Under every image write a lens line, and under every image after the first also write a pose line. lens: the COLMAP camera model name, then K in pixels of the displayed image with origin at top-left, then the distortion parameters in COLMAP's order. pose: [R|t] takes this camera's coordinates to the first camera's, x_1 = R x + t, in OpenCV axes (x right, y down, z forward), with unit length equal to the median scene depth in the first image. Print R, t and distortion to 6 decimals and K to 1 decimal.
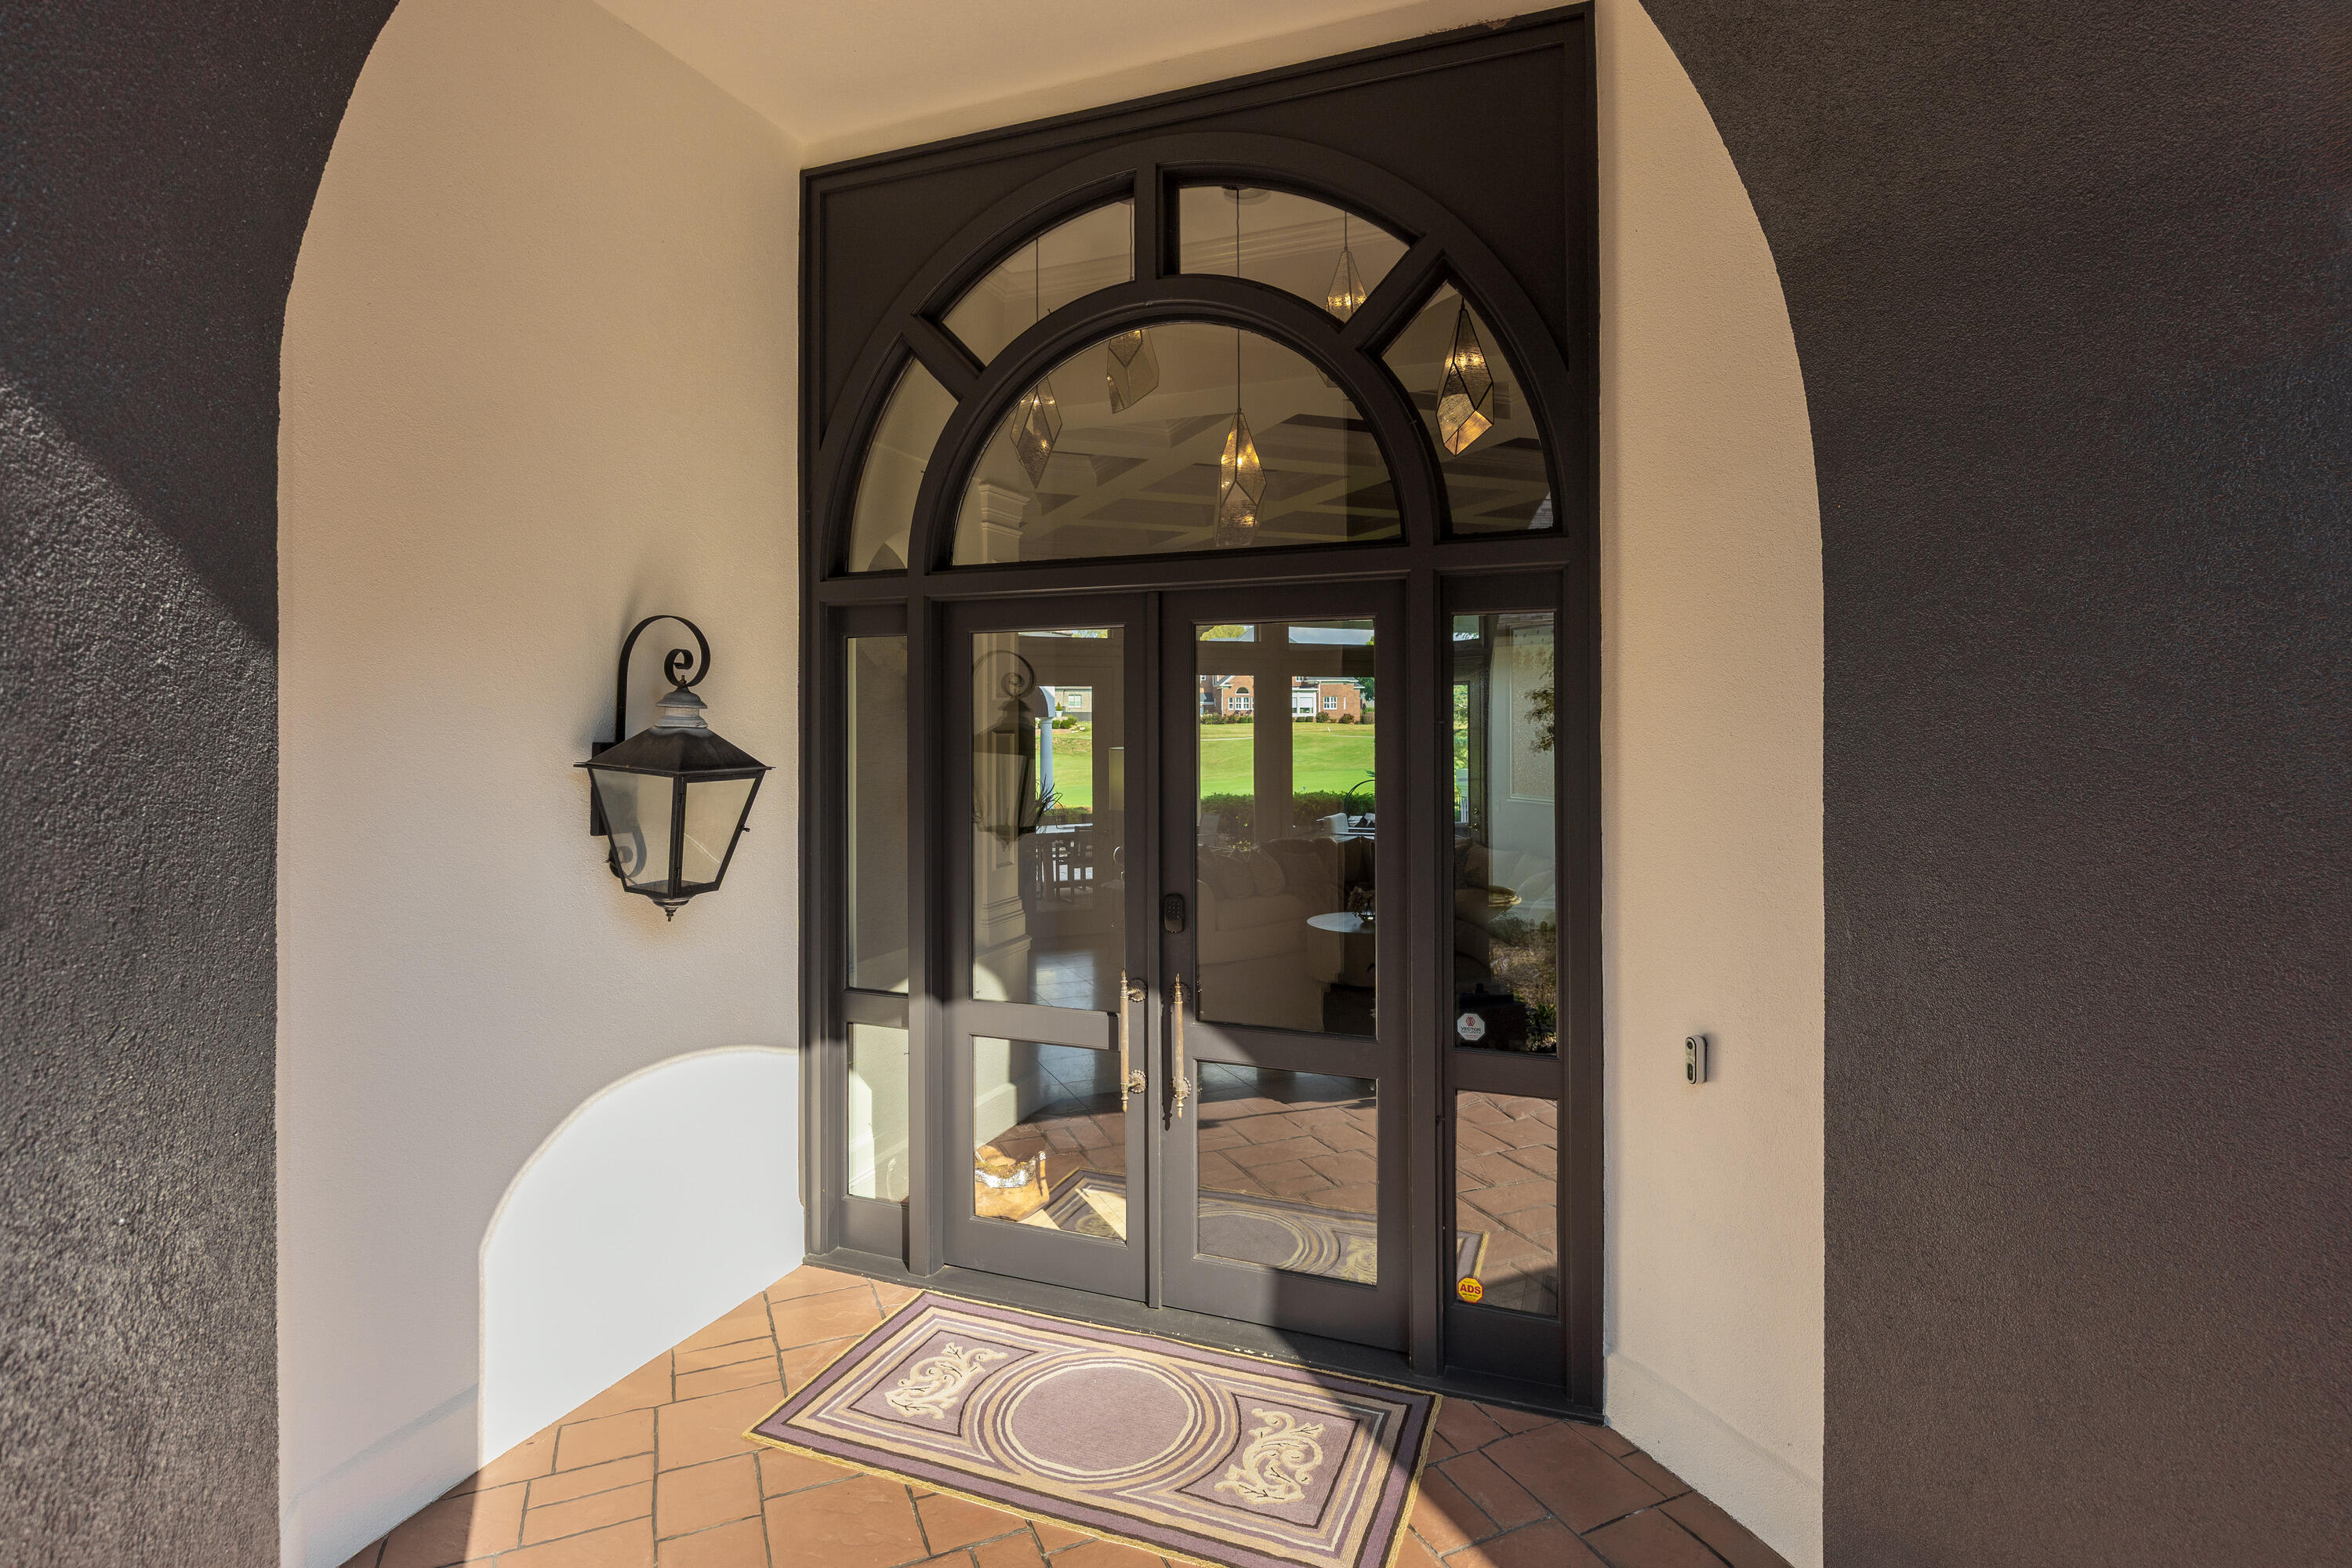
lens RADIAL K [[1173.5, 0, 1178.9], [0, 1173.5, 680.9], [0, 0, 1]] dist [0.001873, 0.000150]
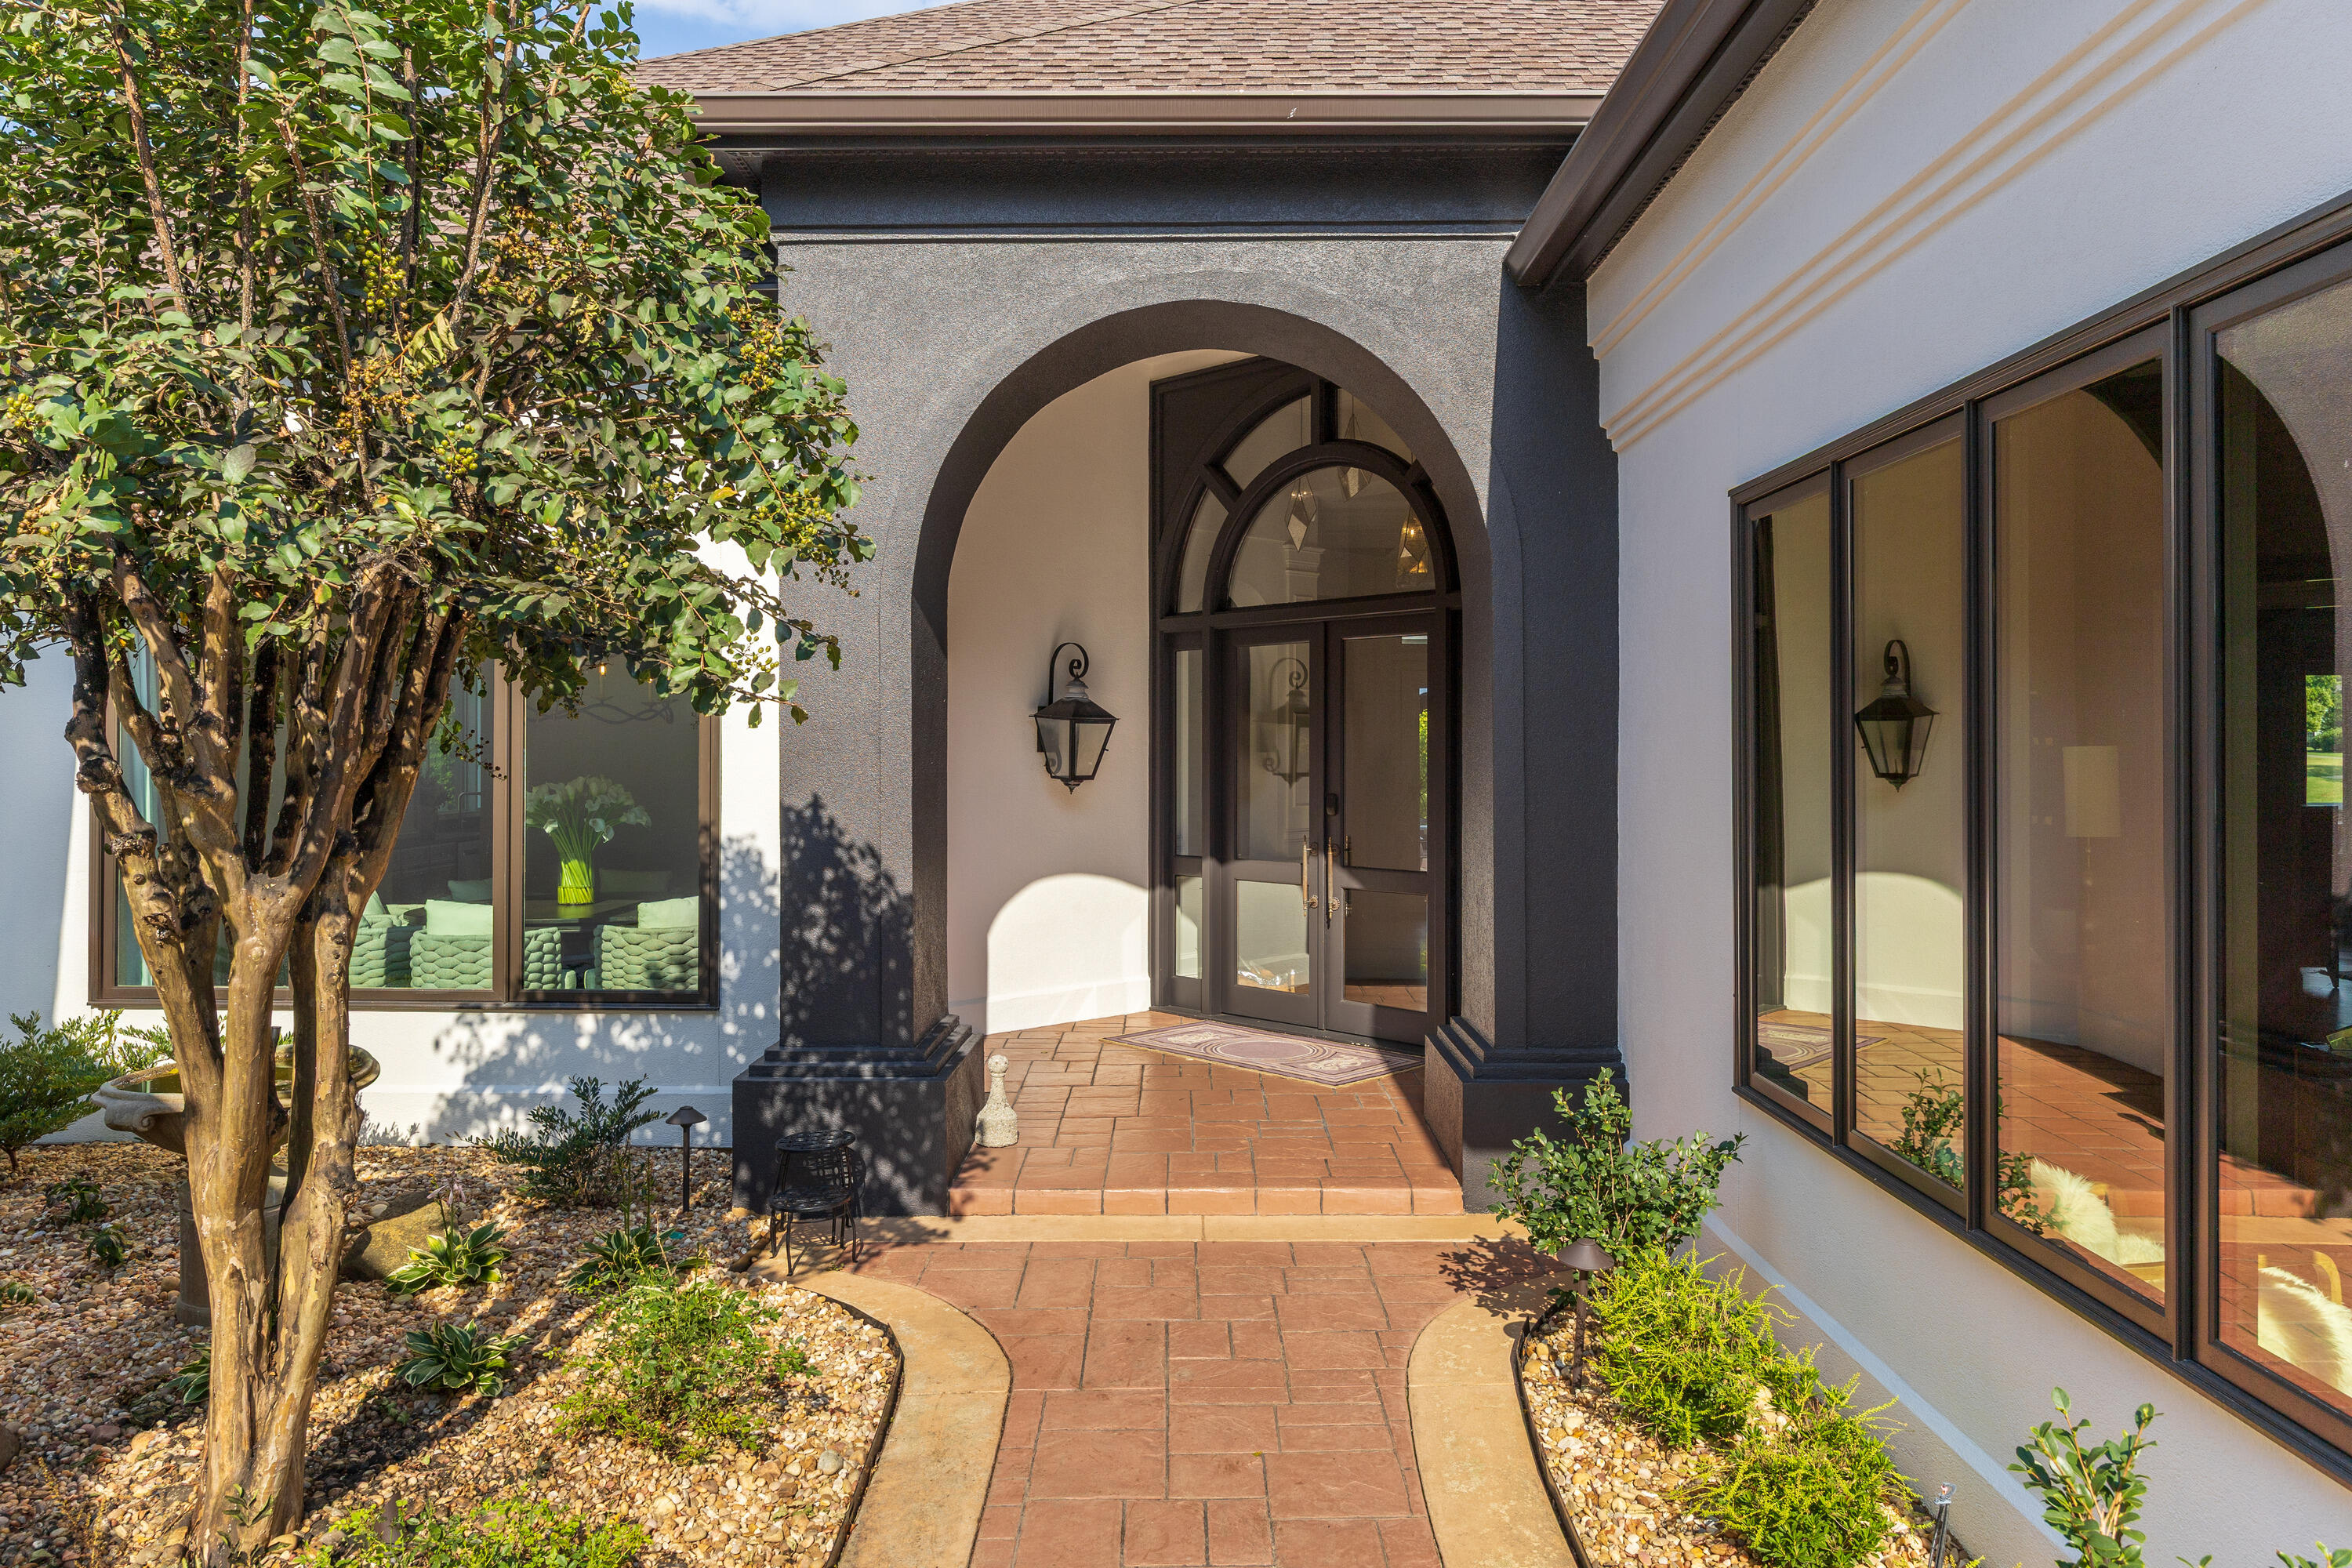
lens RADIAL K [[1637.5, 0, 1176.0], [0, 1637.5, 784.0], [0, 0, 1]] dist [-0.000564, -0.000028]
pose [[0.914695, 0.019926, -0.403654, 0.717007], [-0.001090, 0.998902, 0.046839, 0.046138], [0.404144, -0.042404, 0.913712, -1.239427]]
